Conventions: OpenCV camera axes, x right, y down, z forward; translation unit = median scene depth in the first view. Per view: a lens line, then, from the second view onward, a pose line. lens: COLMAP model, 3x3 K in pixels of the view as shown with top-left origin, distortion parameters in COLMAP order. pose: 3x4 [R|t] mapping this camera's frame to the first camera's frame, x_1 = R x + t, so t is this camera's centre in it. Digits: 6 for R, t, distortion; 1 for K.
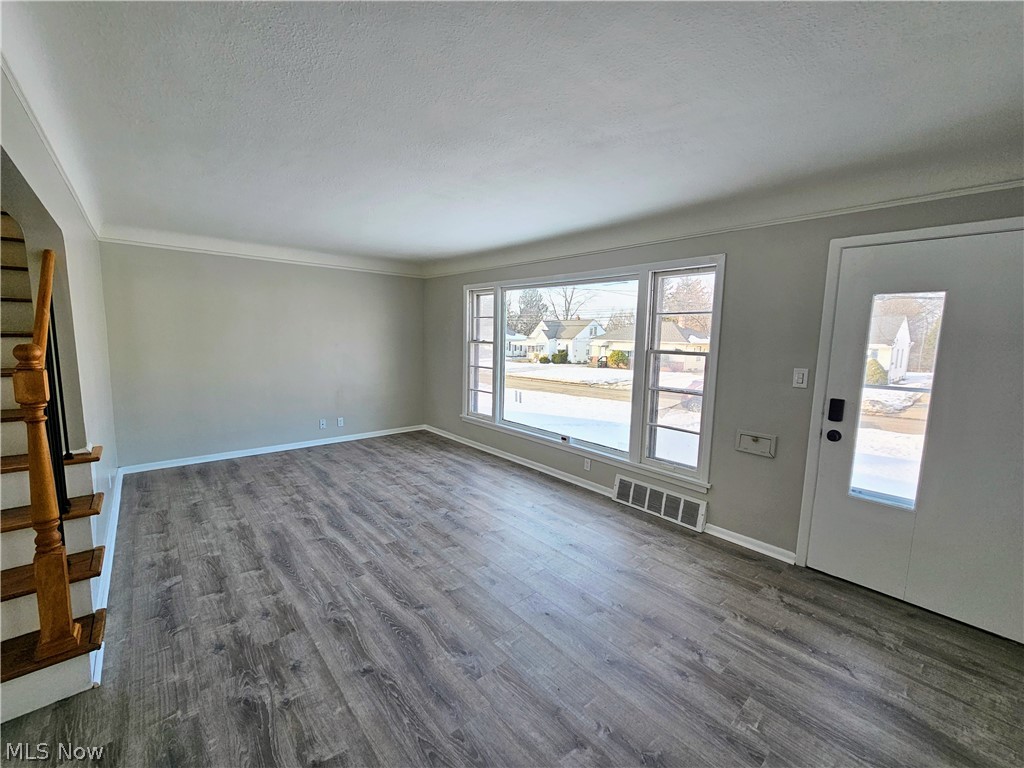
lens RADIAL K [[417.6, 0, 508.1], [0, 417.6, 382.9], [0, 0, 1]] dist [0.003072, 0.000369]
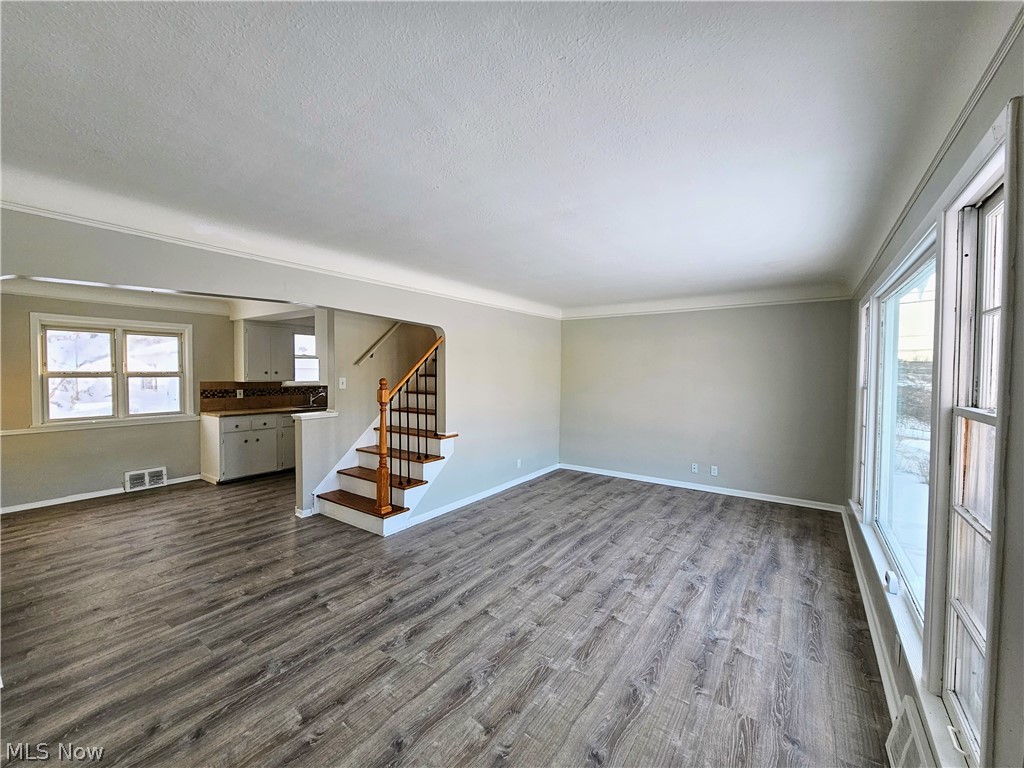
lens RADIAL K [[417.6, 0, 509.4], [0, 417.6, 384.0], [0, 0, 1]] dist [0.003072, 0.000369]
pose [[0.240798, 0.010723, -0.970516, 0.586275], [-0.115699, 0.993126, -0.017734, -0.043129], [0.963655, 0.116558, 0.240383, 0.478167]]
